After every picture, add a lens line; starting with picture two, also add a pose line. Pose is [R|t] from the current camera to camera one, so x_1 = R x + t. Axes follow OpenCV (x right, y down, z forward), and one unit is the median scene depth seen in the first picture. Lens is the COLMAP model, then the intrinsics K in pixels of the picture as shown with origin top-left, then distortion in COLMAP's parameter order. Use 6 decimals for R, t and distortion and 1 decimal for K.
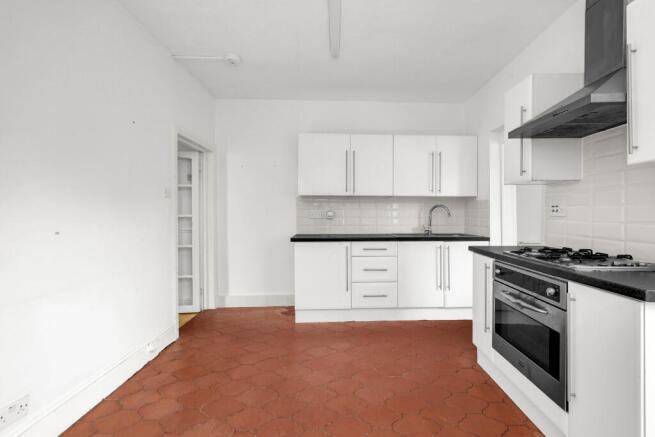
lens RADIAL K [[270.7, 0, 338.7], [0, 270.7, 215.4], [0, 0, 1]] dist [-0.001275, -0.000217]
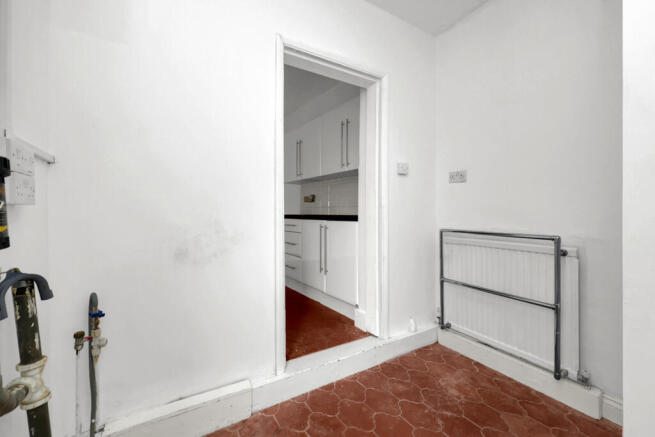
lens RADIAL K [[278.8, 0, 336.7], [0, 278.8, 213.8], [0, 0, 1]] dist [0.001508, 0.000074]
pose [[0.529899, 0.002659, -0.848056, 1.235578], [-0.007128, 0.999974, -0.001318, 0.077940], [0.848031, 0.006743, 0.529904, 0.551637]]
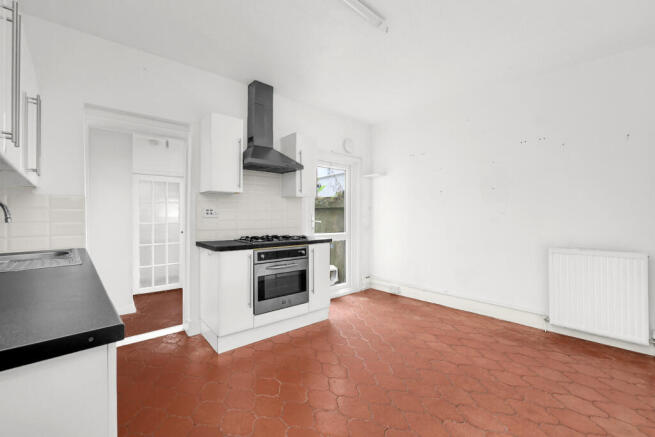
lens RADIAL K [[278.8, 0, 336.7], [0, 278.8, 213.8], [0, 0, 1]] dist [0.001508, 0.000074]
pose [[-0.665071, 0.001481, 0.746779, -0.473728], [0.003232, 0.999994, 0.000894, -0.010511], [-0.746774, 0.003008, -0.665072, 1.035068]]
